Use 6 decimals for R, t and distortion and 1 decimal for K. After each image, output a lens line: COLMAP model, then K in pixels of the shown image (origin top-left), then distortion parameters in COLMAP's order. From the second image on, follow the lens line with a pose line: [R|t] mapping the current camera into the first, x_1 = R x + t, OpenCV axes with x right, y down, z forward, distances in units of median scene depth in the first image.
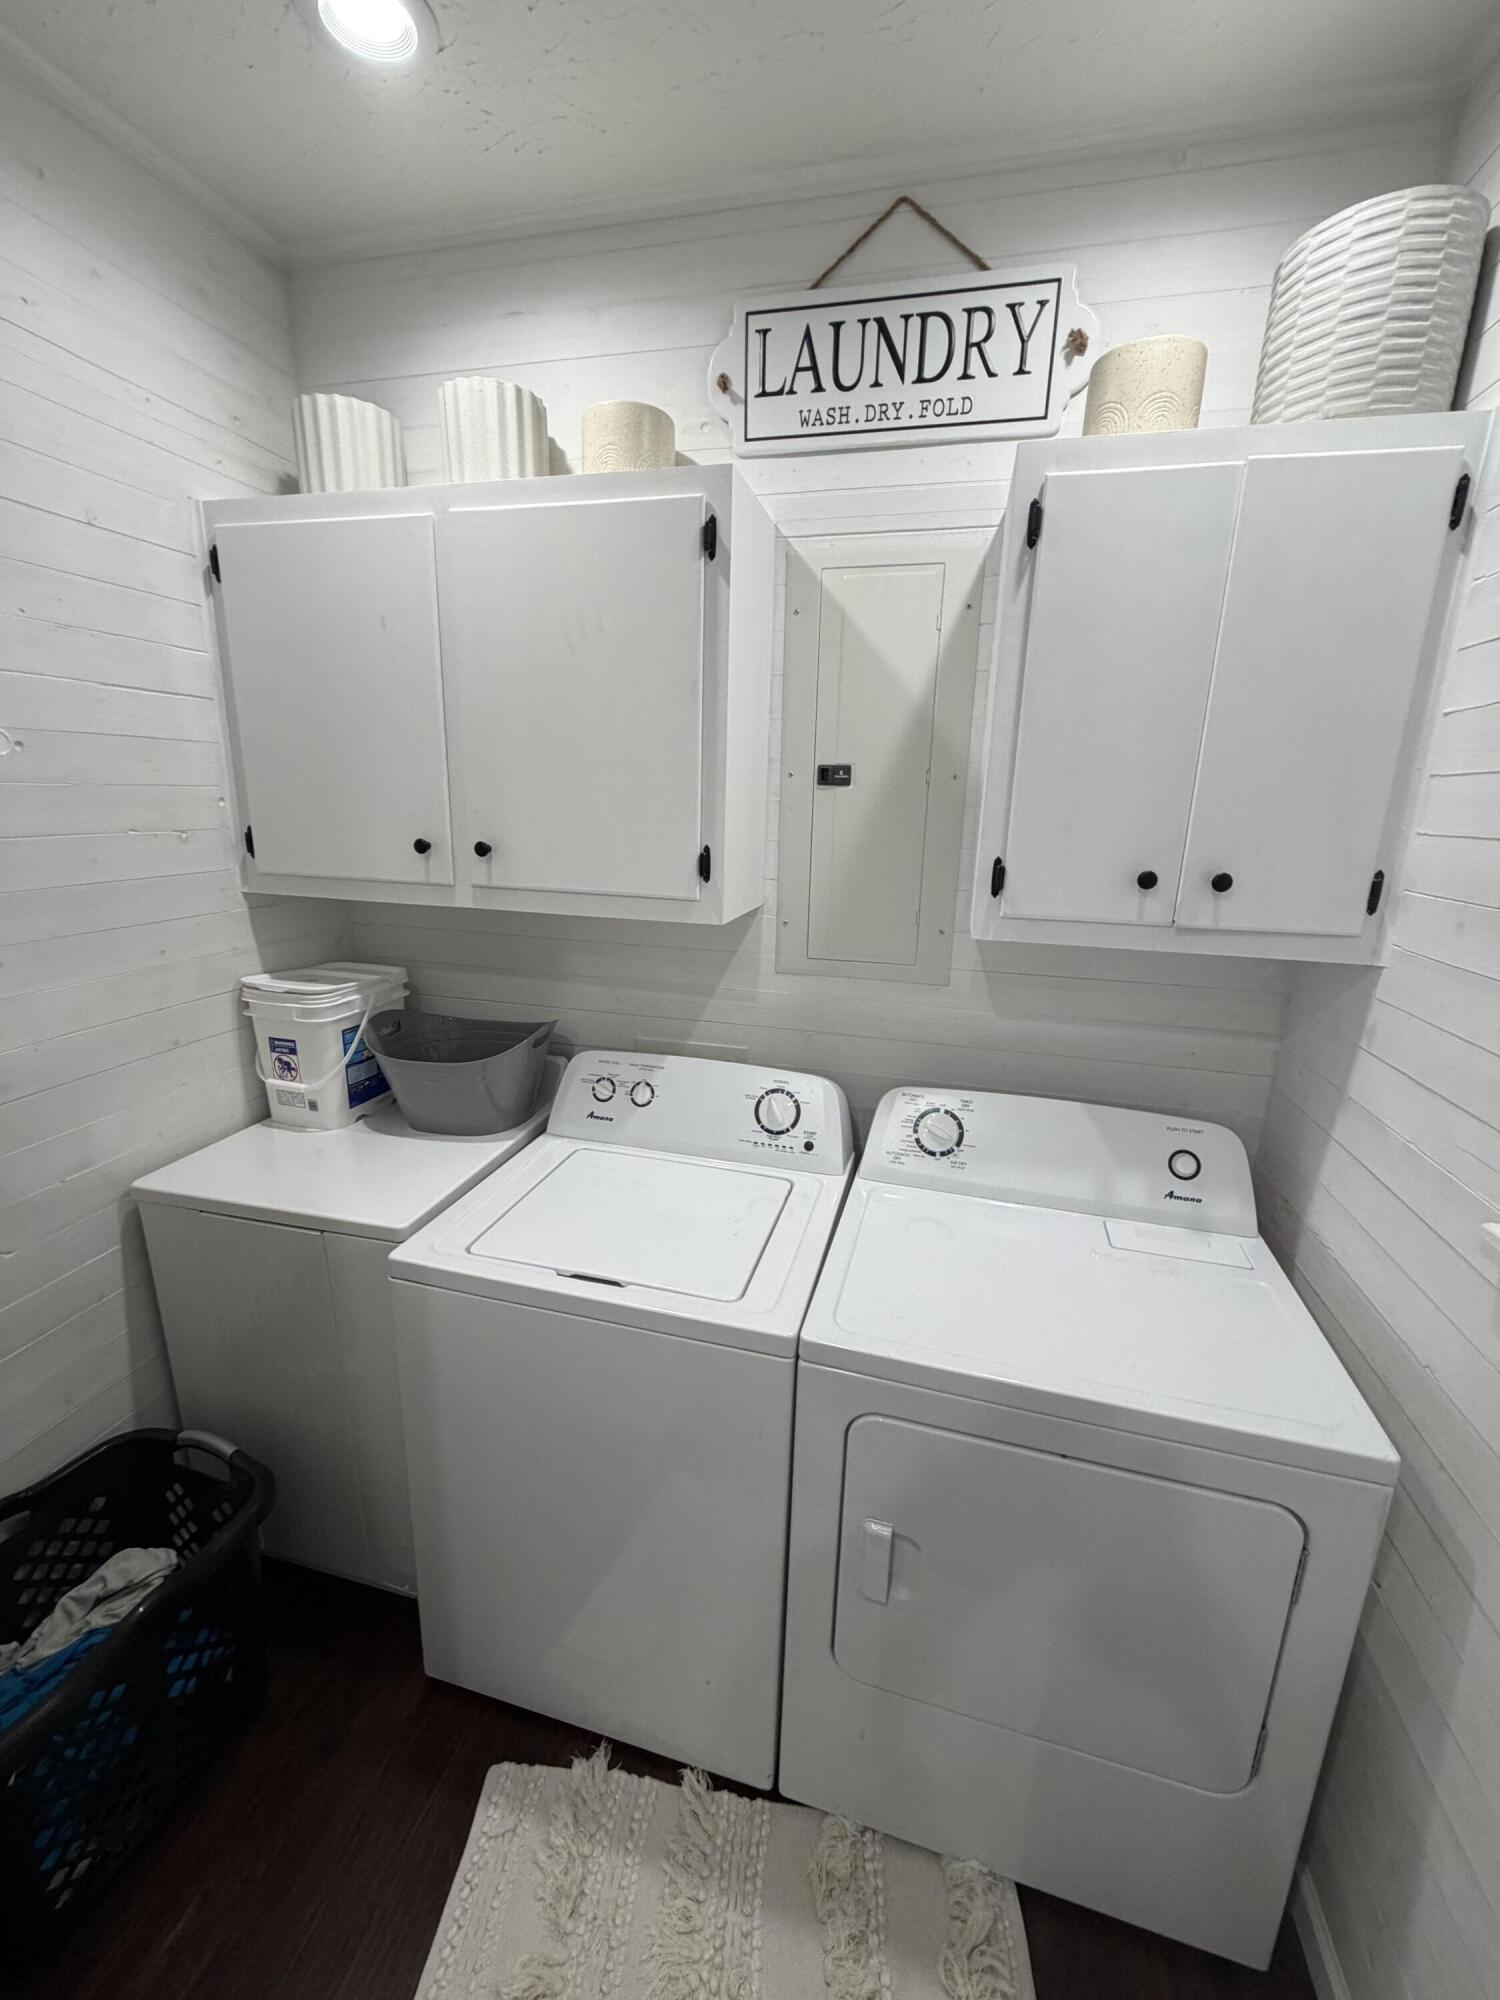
lens RADIAL K [[805.8, 0, 741.0], [0, 805.8, 998.8], [0, 0, 1]] dist [-0.006410, 0.001562]
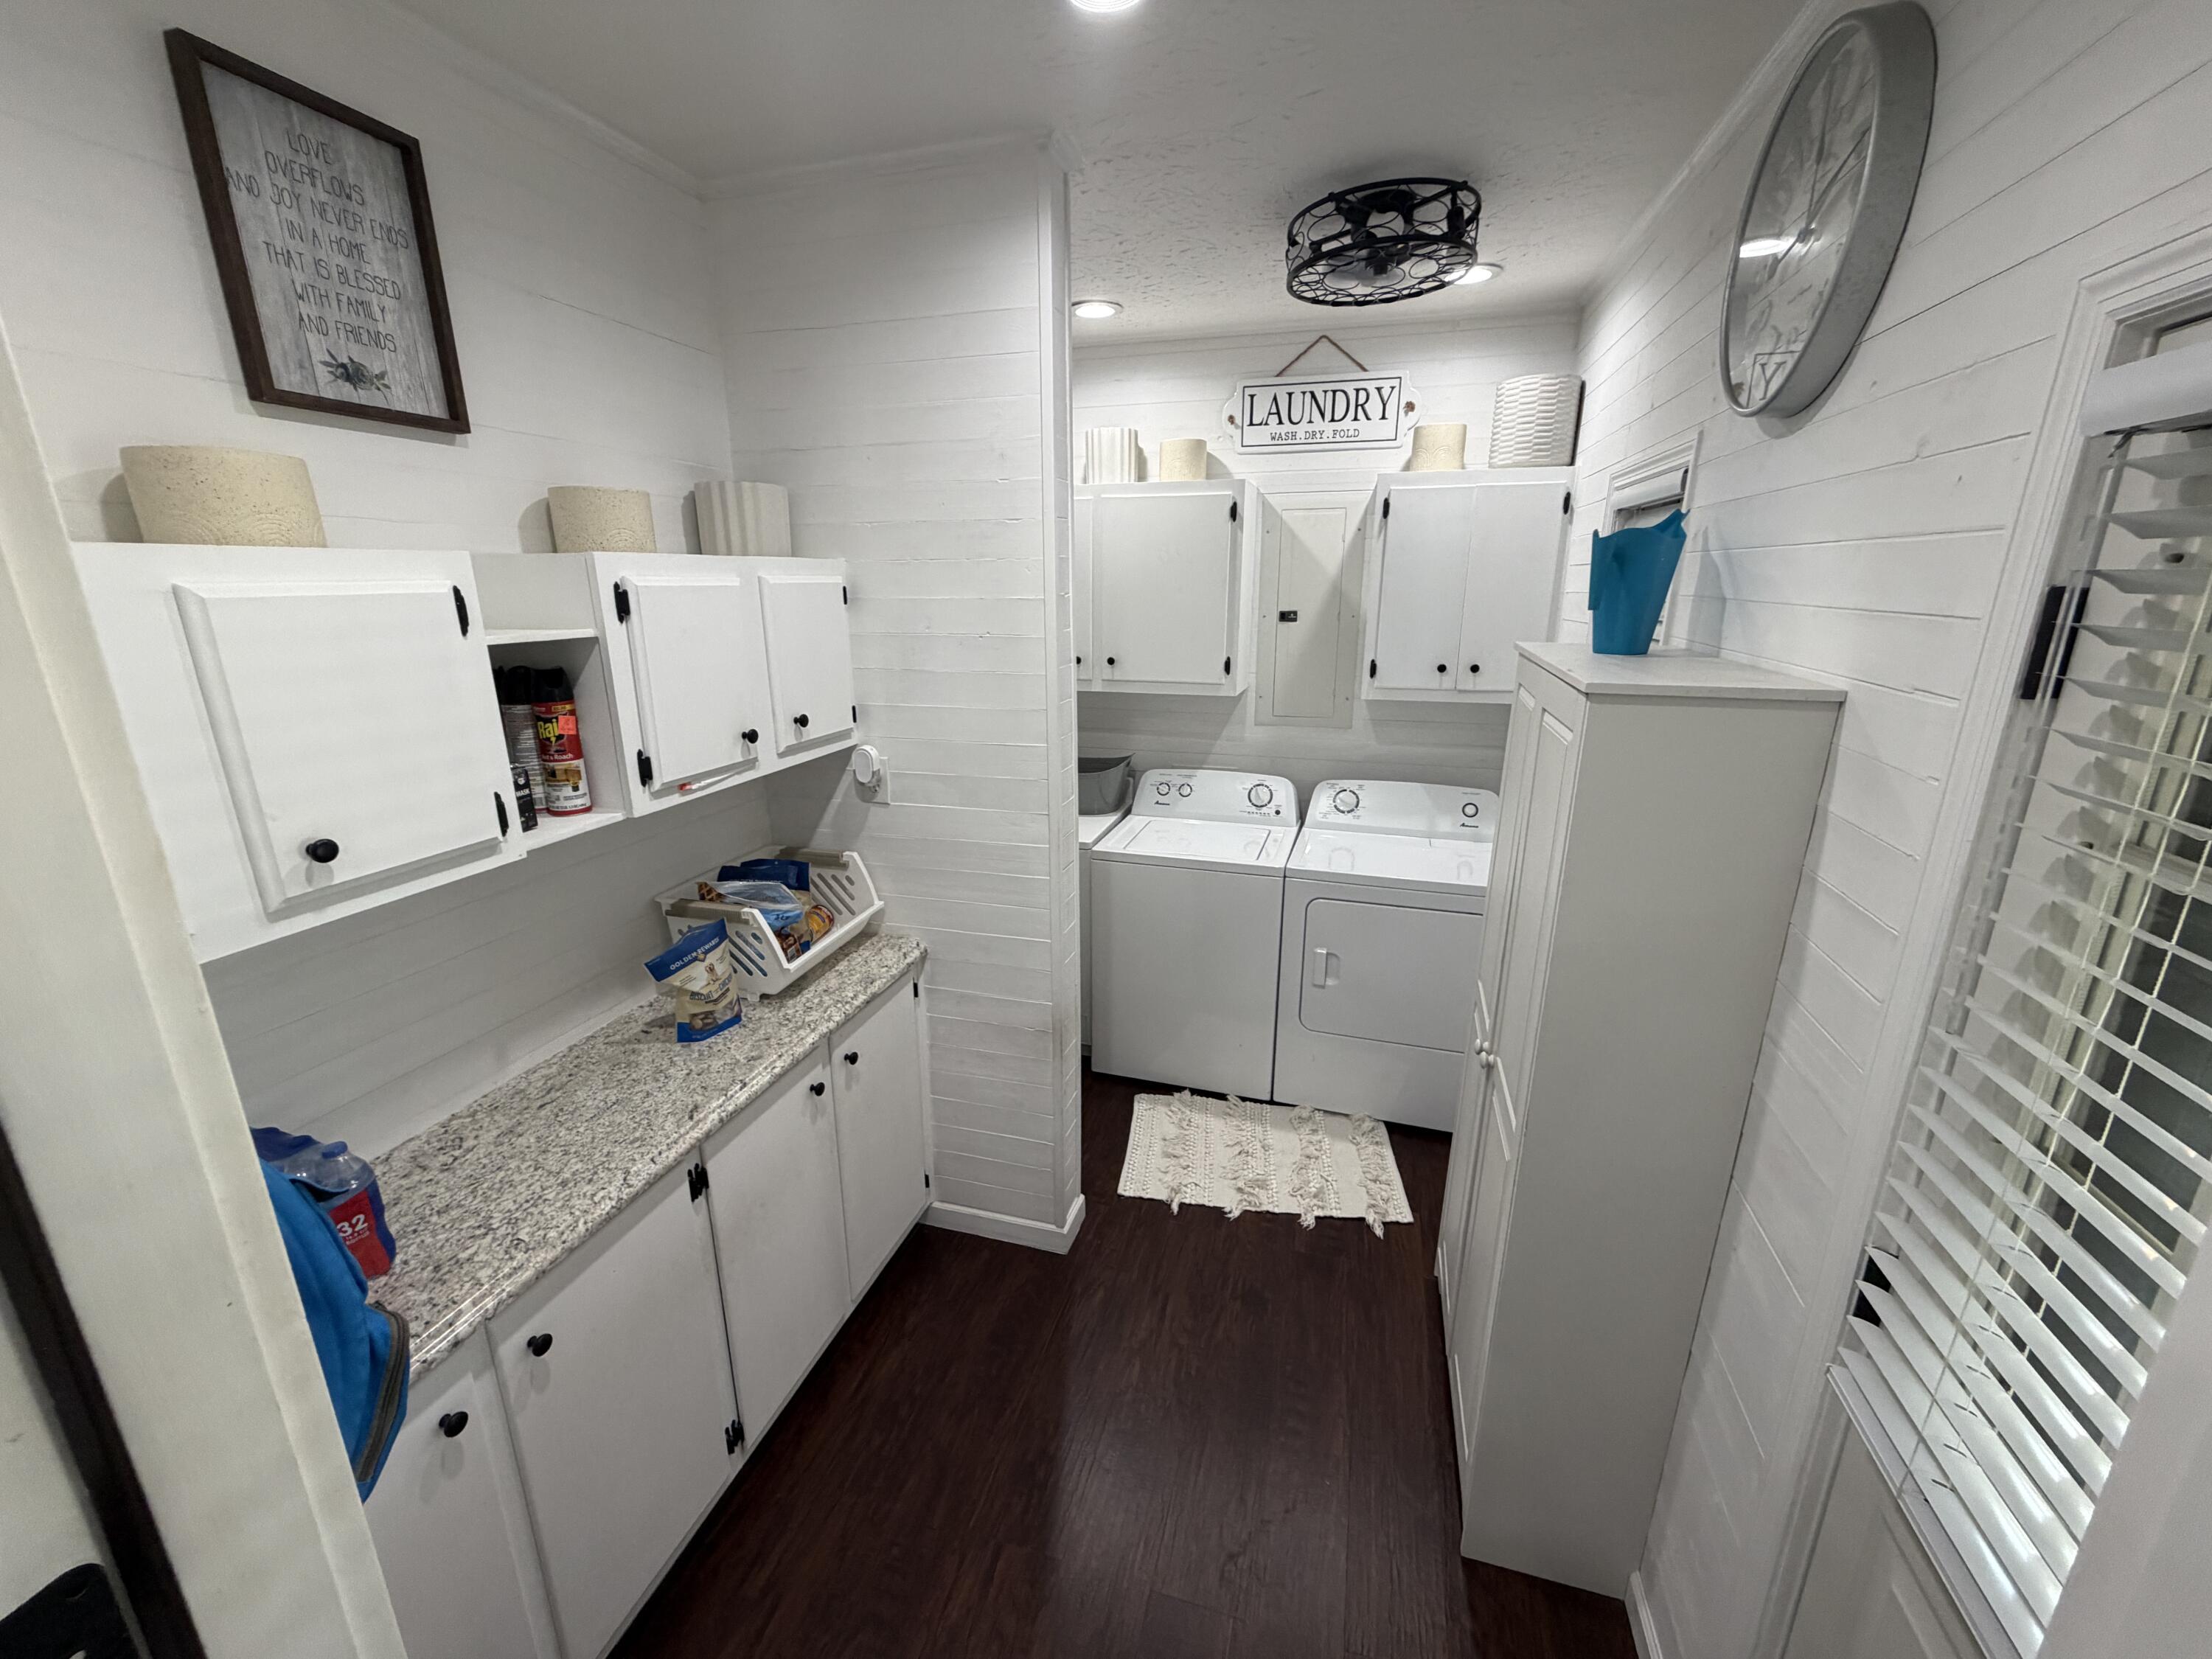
lens RADIAL K [[891.3, 0, 1086.7], [0, 891.3, 830.6], [0, 0, 1]] dist [-0.006410, 0.001562]
pose [[0.998487, -0.015619, -0.052720, -0.283272], [0.016706, 0.999655, 0.020257, 0.192706], [0.052386, -0.021107, 0.998404, -1.245376]]
